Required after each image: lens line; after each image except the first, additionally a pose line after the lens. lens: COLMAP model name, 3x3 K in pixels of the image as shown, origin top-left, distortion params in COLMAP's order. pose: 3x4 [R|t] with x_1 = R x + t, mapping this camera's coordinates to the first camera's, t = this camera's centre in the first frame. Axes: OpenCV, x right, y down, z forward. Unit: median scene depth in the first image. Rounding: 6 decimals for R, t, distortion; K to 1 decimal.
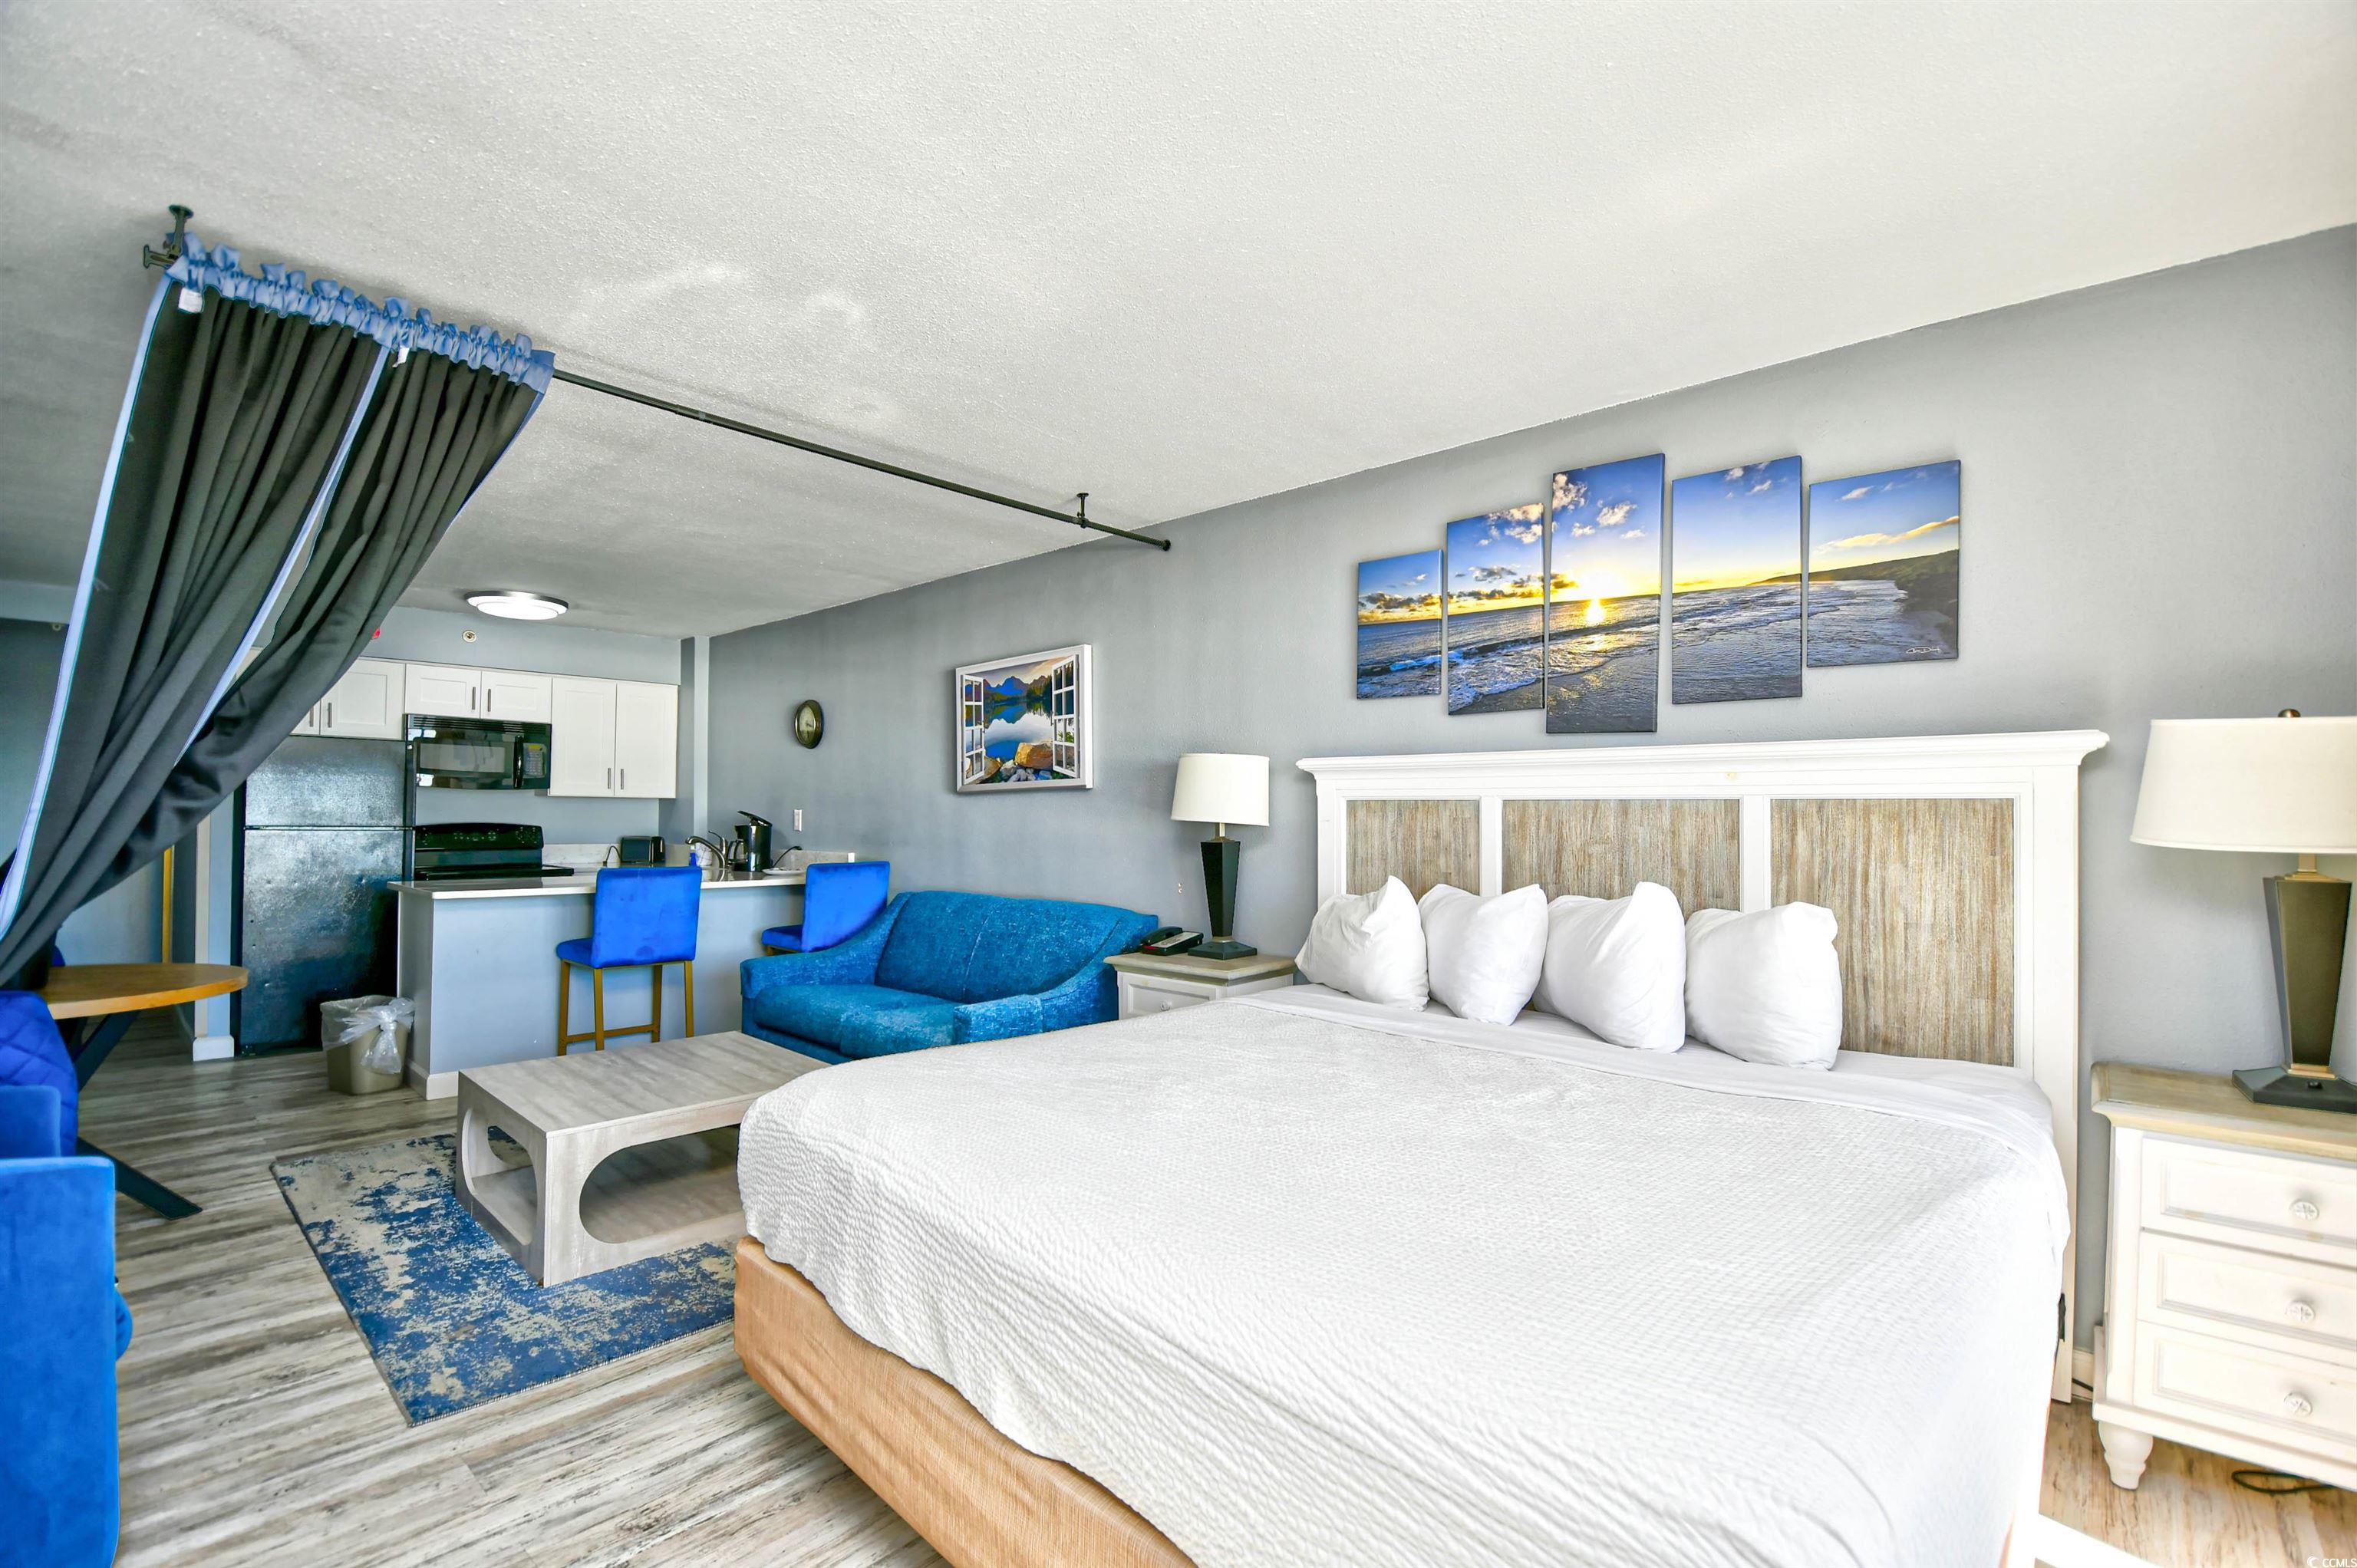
lens RADIAL K [[1033.0, 0, 1201.1], [0, 1033.0, 804.1], [0, 0, 1]] dist [-0.005403, -0.010243]
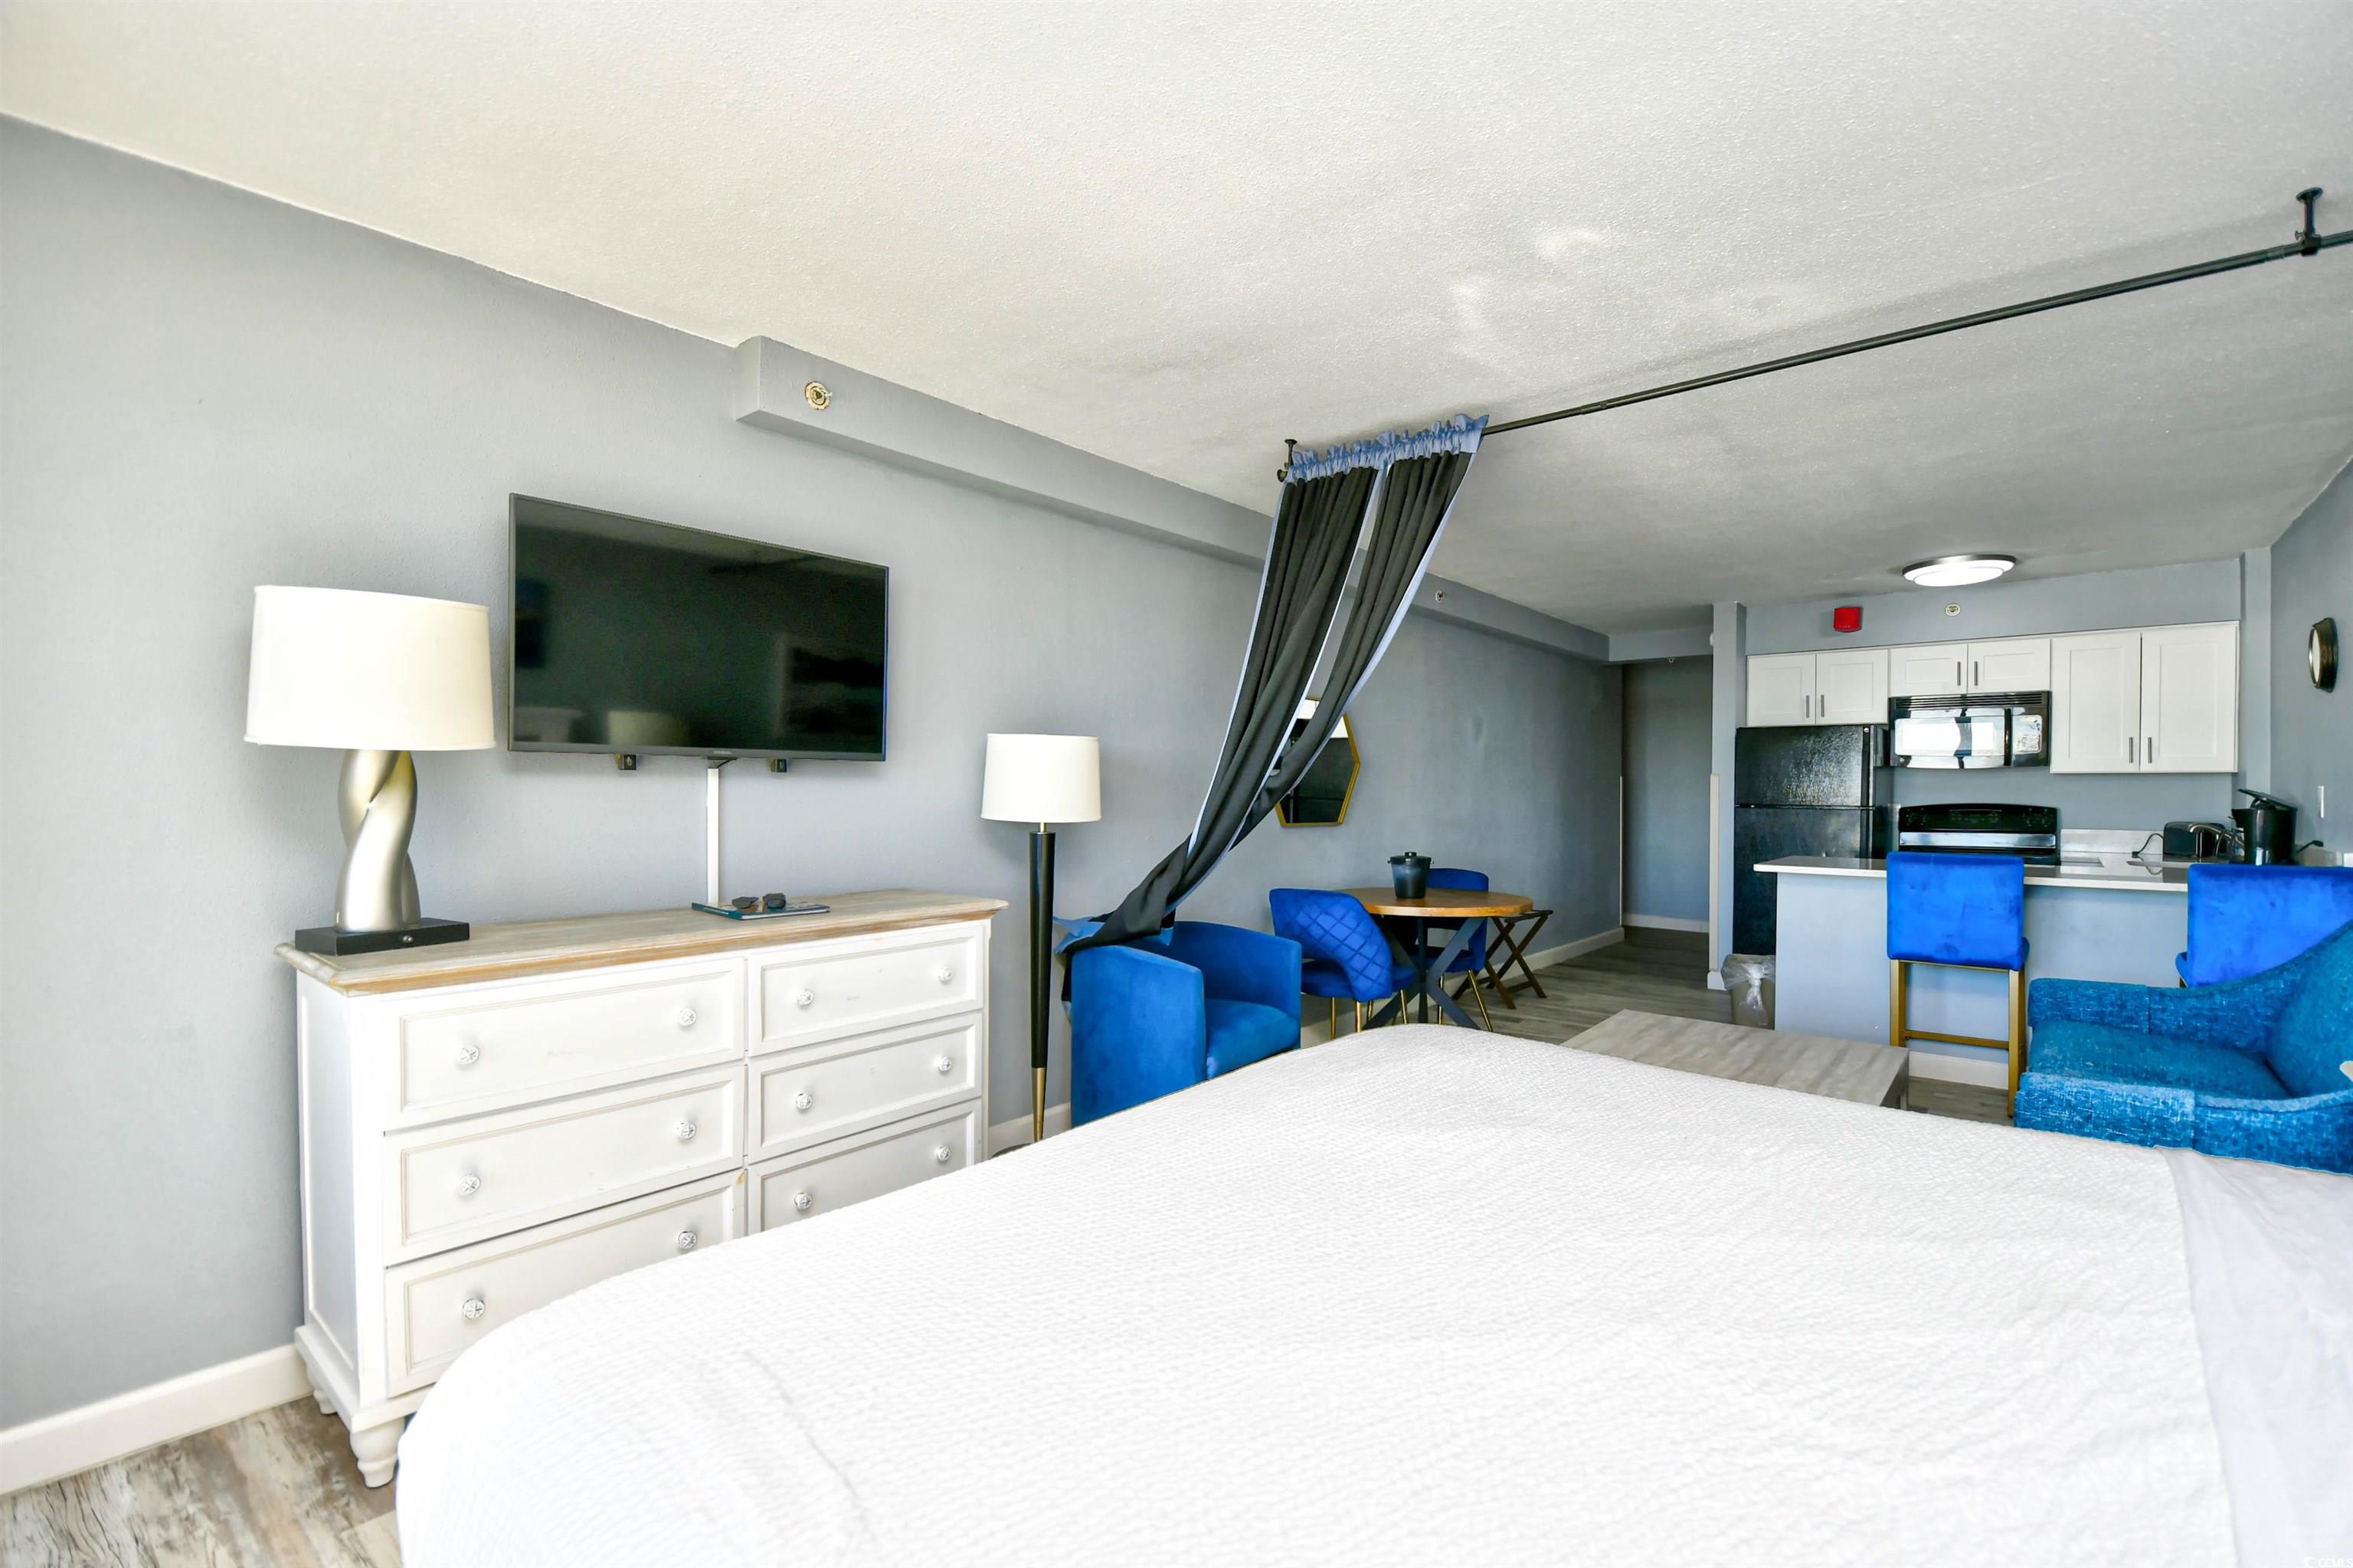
lens RADIAL K [[1031.3, 0, 1170.4], [0, 1031.3, 806.3], [0, 0, 1]] dist [-0.005403, -0.010243]
pose [[0.022737, 0.008928, -0.999702, 0.300919], [0.010926, 0.999898, 0.009178, 0.005474], [0.999682, -0.011131, 0.022637, 0.303421]]
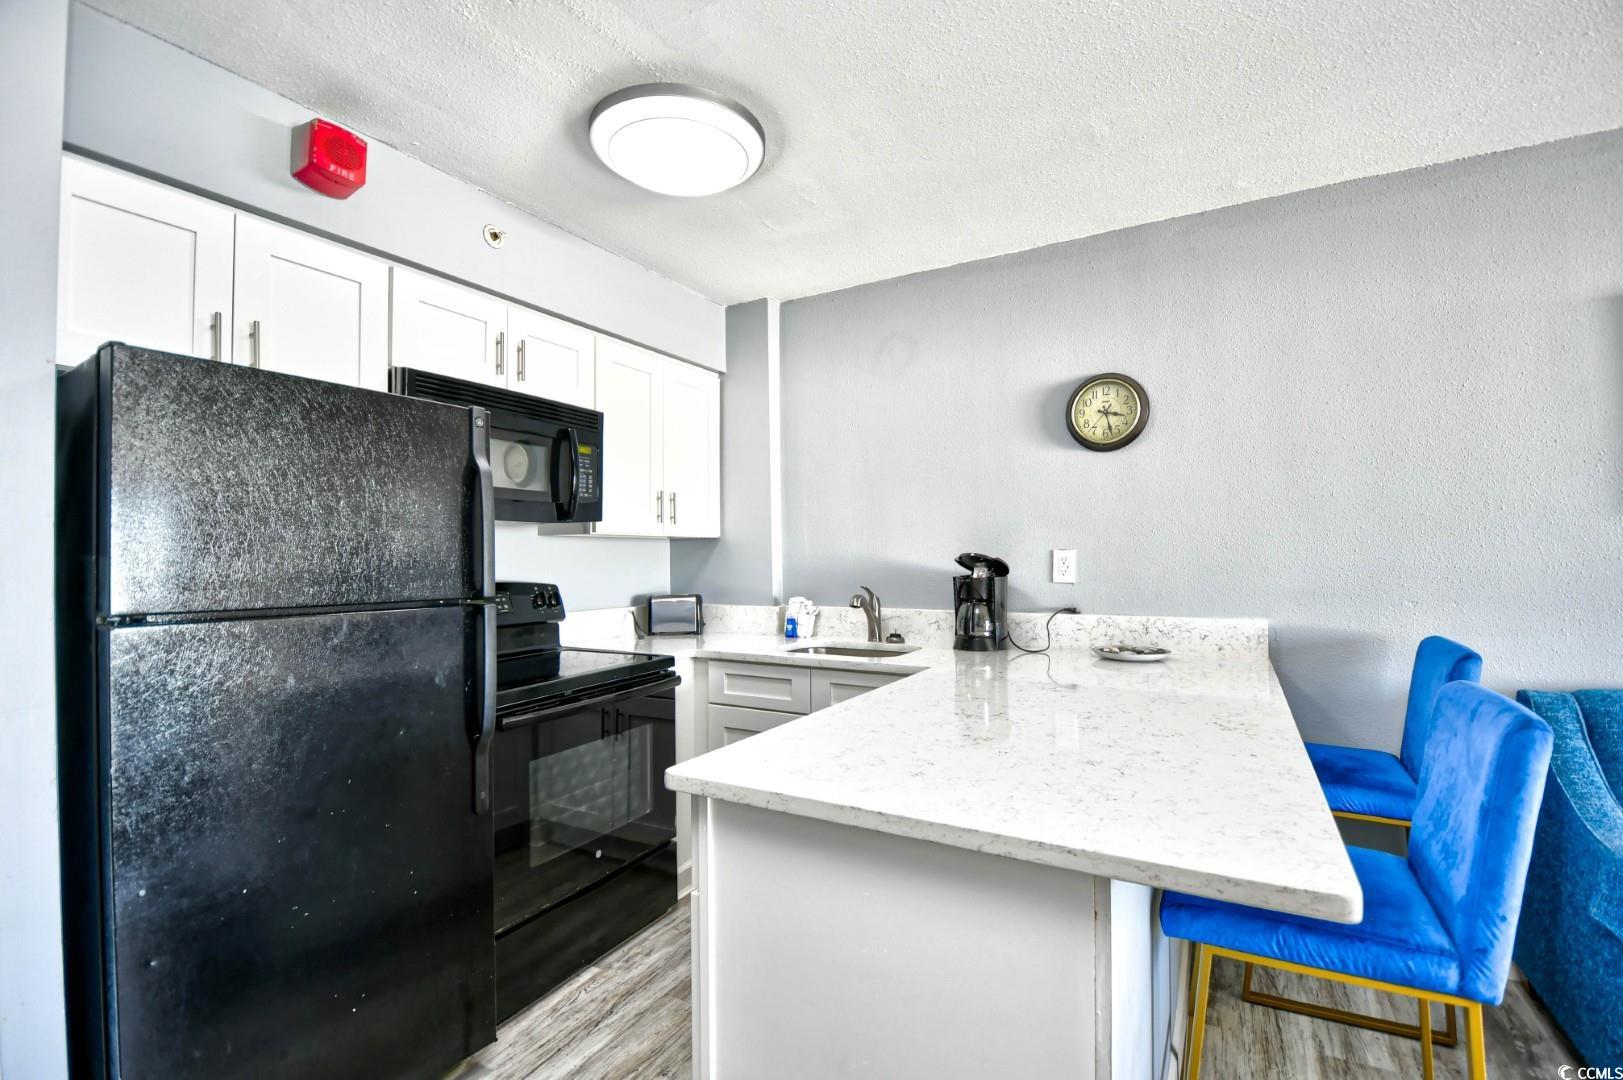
lens RADIAL K [[711.3, 0, 813.1], [0, 711.3, 552.1], [0, 0, 1]] dist [-0.005403, -0.010243]
pose [[0.979915, -0.014746, 0.198869, -0.793838], [0.014002, 0.999889, 0.005147, 0.002865], [-0.198923, -0.002259, 0.980013, 0.763984]]
